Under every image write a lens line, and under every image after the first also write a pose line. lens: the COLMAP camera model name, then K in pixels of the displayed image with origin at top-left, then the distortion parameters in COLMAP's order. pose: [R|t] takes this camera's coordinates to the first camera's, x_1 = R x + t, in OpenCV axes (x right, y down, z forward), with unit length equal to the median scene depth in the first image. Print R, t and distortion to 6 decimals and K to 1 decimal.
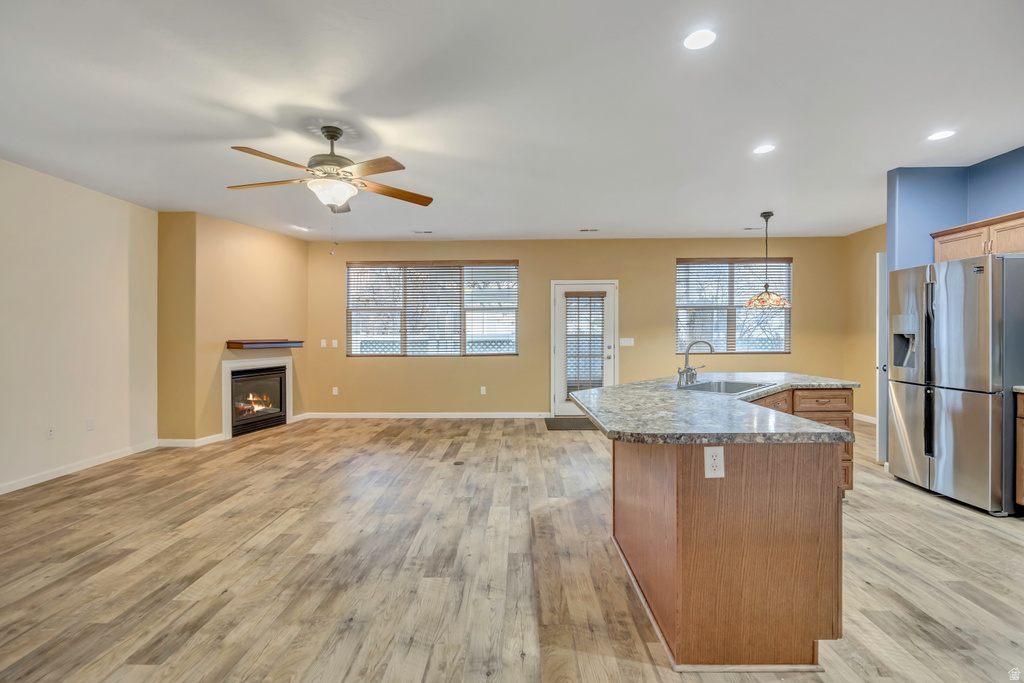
lens RADIAL K [[467.7, 0, 514.4], [0, 467.7, 339.2], [0, 0, 1]] dist [-0.007097, -0.000418]
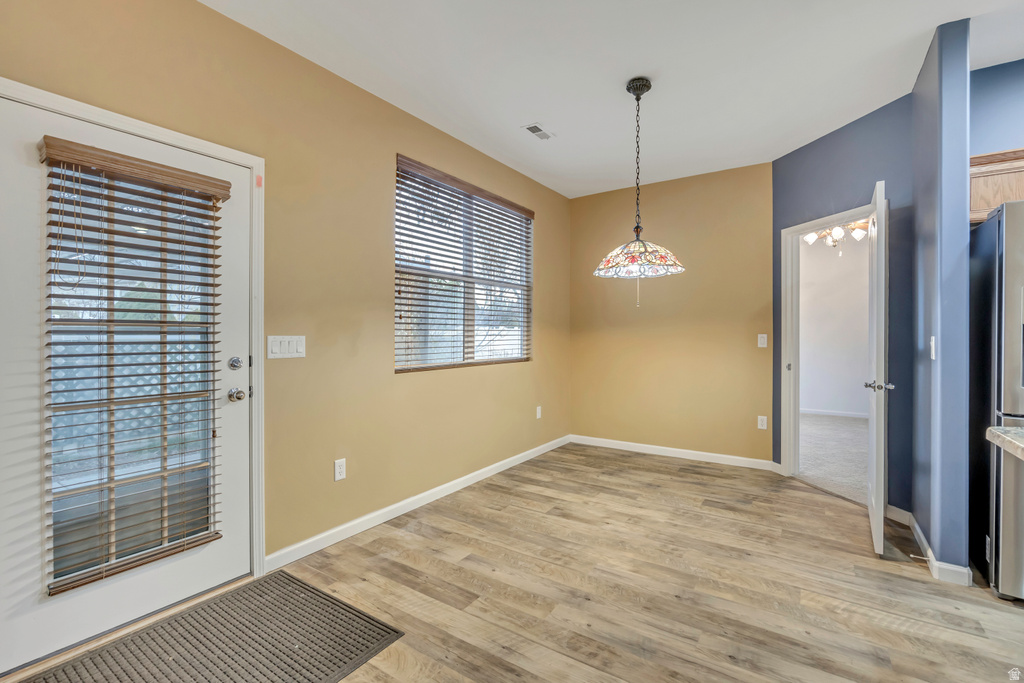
lens RADIAL K [[463.5, 0, 515.1], [0, 463.5, 337.8], [0, 0, 1]] dist [-0.000661, -0.000065]
pose [[0.550275, -0.001078, 0.834983, 0.091605], [0.000903, 0.999999, 0.000696, -0.000789], [-0.834983, 0.000371, 0.550275, 1.327308]]
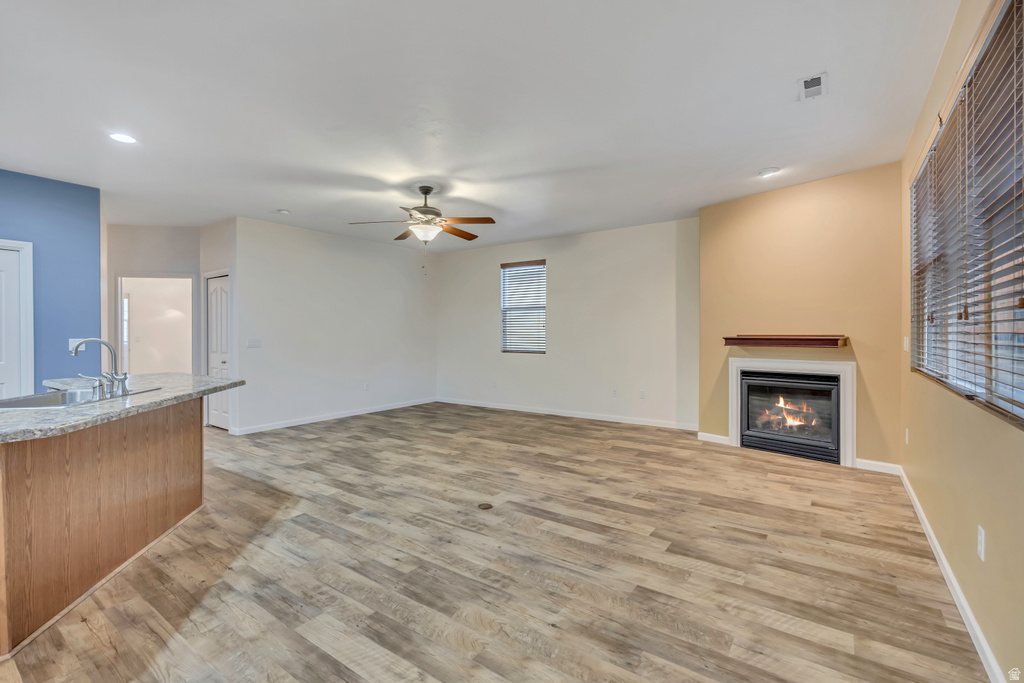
lens RADIAL K [[461.8, 0, 512.5], [0, 461.8, 335.2], [0, 0, 1]] dist [-0.034815, -0.000066]
pose [[-0.571971, 0.001943, -0.820272, 0.560121], [-0.001776, 0.999992, 0.003607, 0.000098], [0.820272, 0.003520, -0.571962, 1.839052]]
